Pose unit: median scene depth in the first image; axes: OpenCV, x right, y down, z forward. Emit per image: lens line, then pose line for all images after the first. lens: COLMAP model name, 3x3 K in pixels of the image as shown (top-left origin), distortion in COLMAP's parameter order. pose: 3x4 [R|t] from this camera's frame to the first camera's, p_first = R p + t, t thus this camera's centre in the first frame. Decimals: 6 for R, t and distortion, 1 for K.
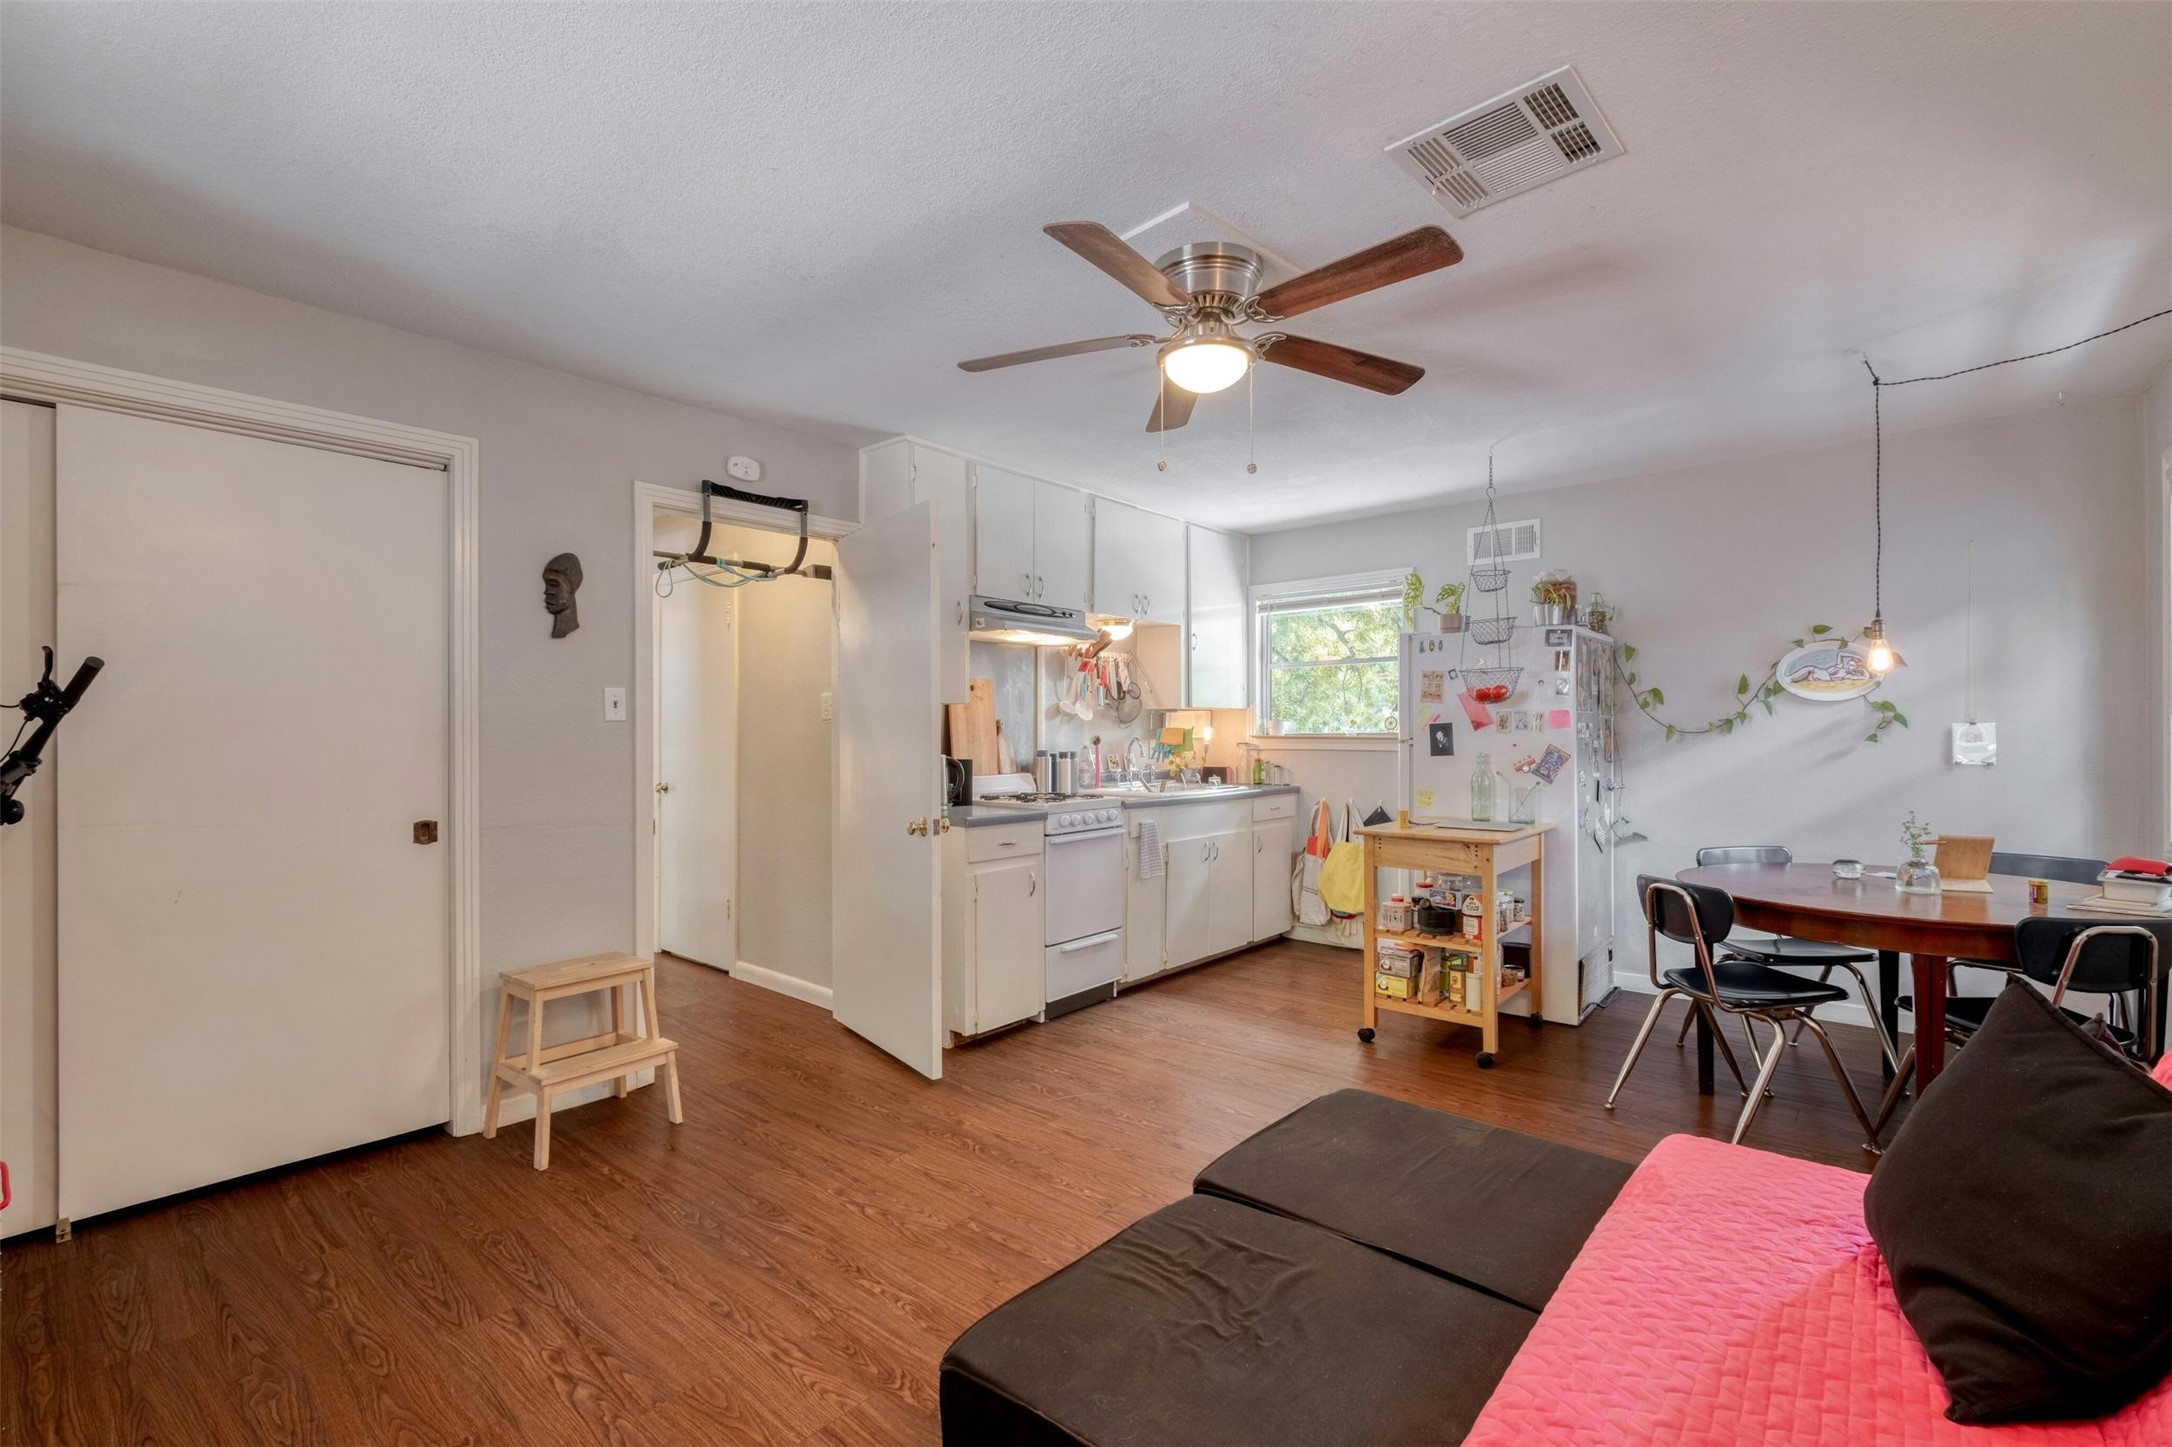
lens RADIAL K [[915.9, 0, 1077.3], [0, 915.9, 753.6], [0, 0, 1]] dist [-0.000492, -0.006844]
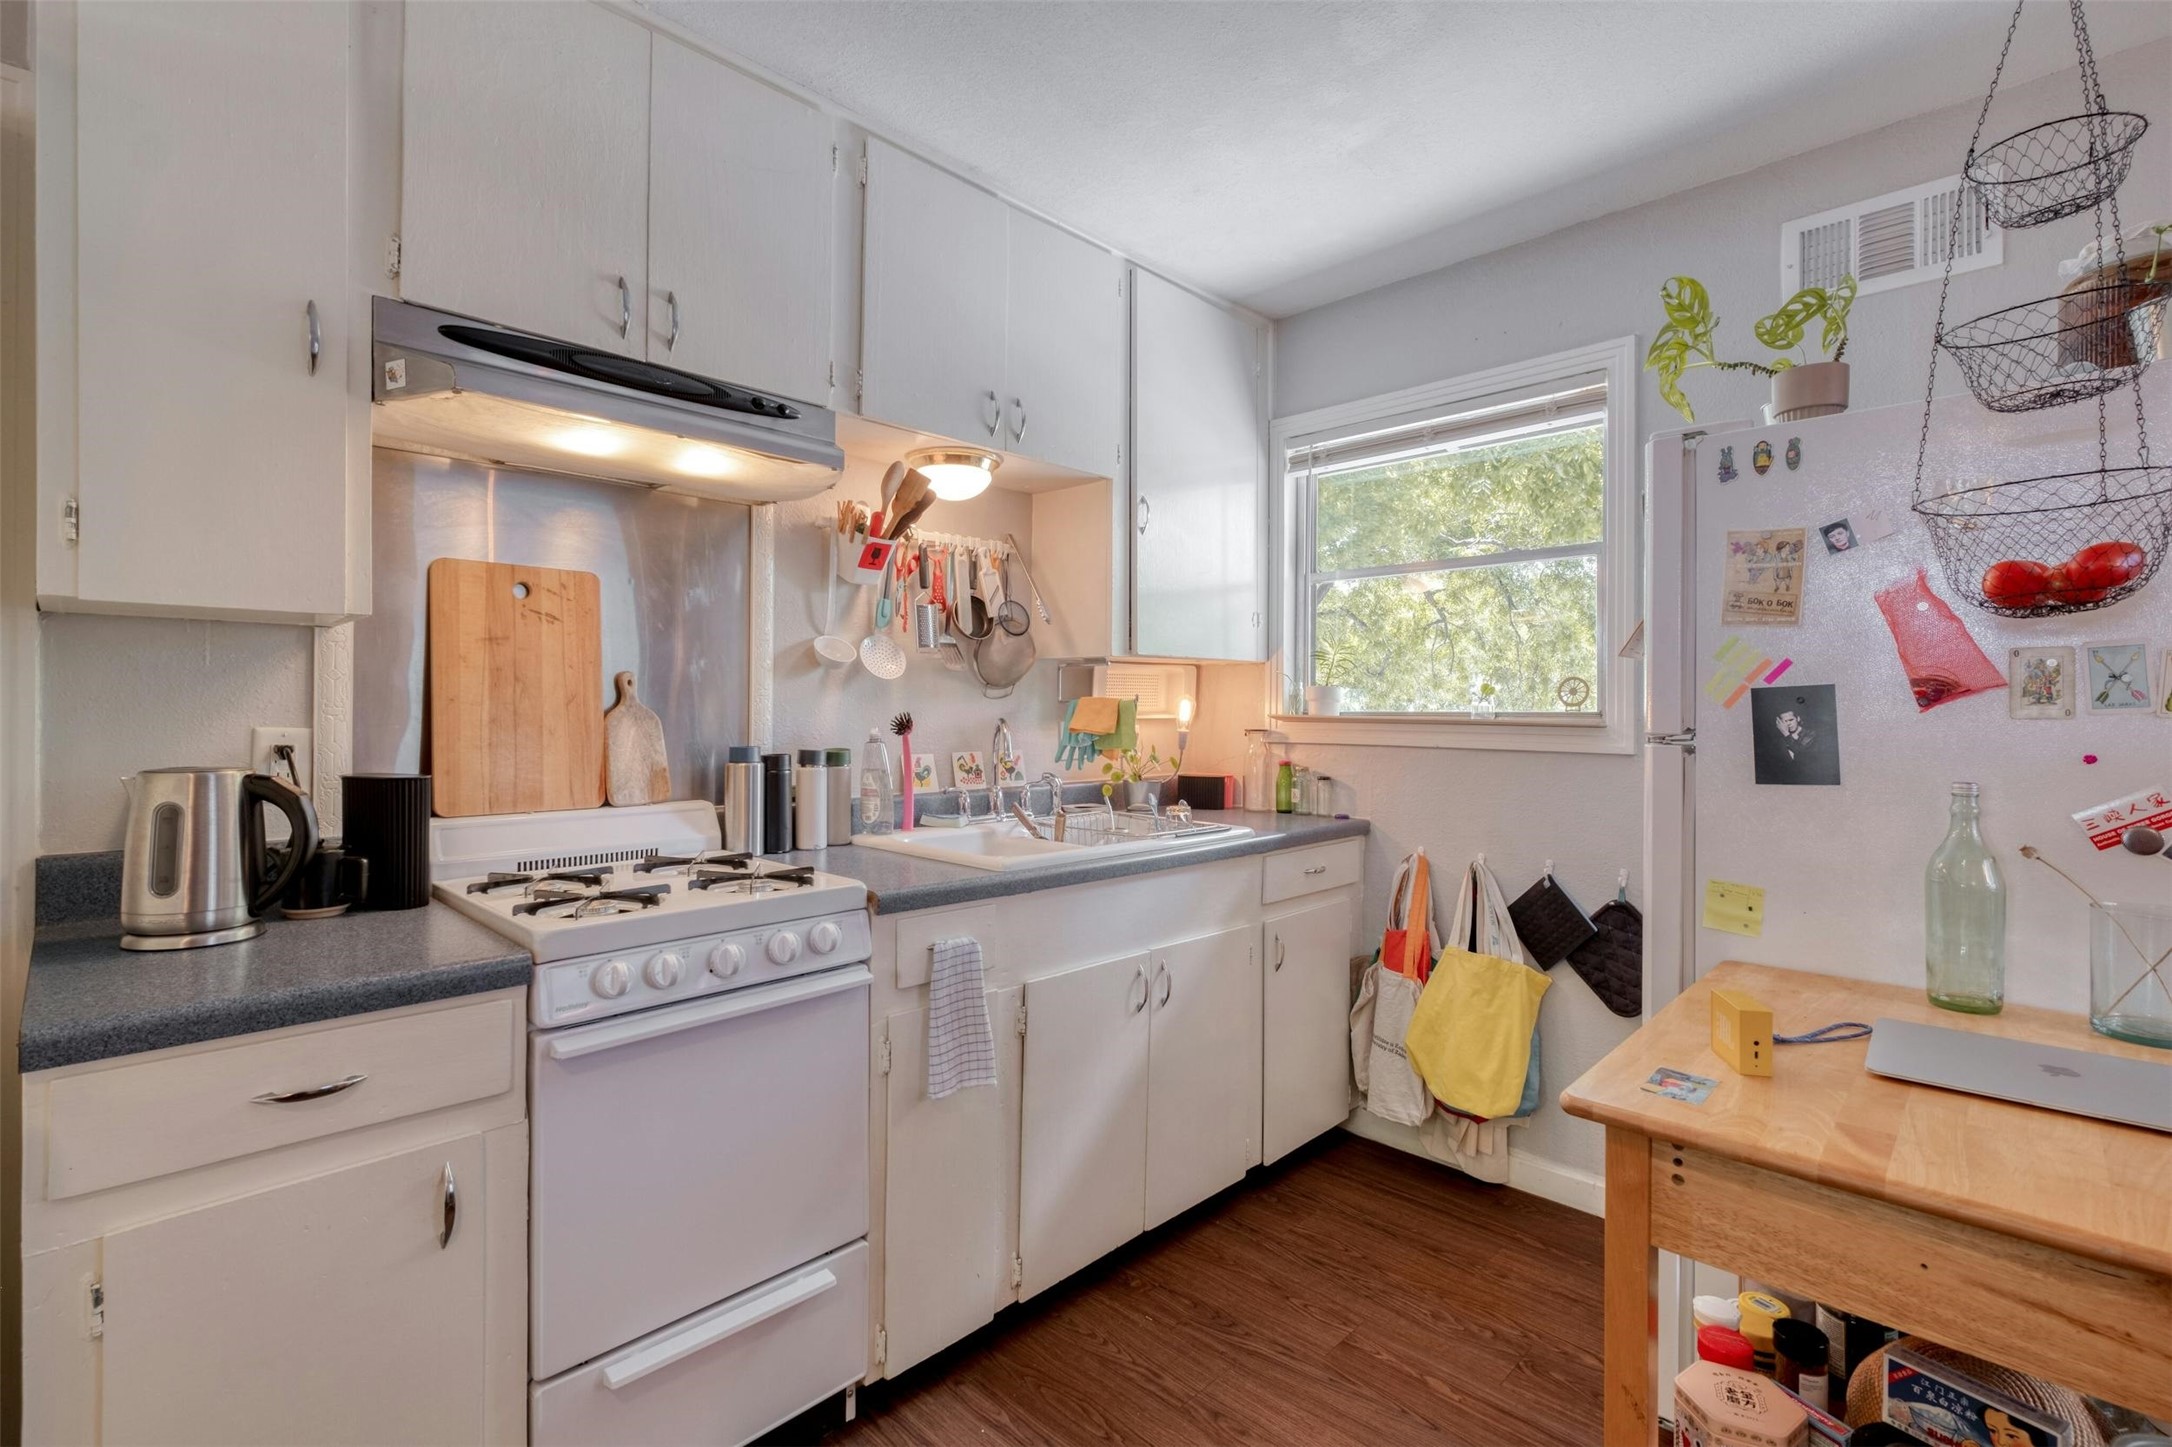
lens RADIAL K [[946.2, 0, 1086.0], [0, 946.2, 723.5], [0, 0, 1]] dist [0.001606, -0.007198]
pose [[0.997986, 0.010564, -0.062544, 0.132932], [-0.010941, 0.999924, -0.005684, -0.012291], [0.062480, 0.006357, 0.998026, 0.526136]]
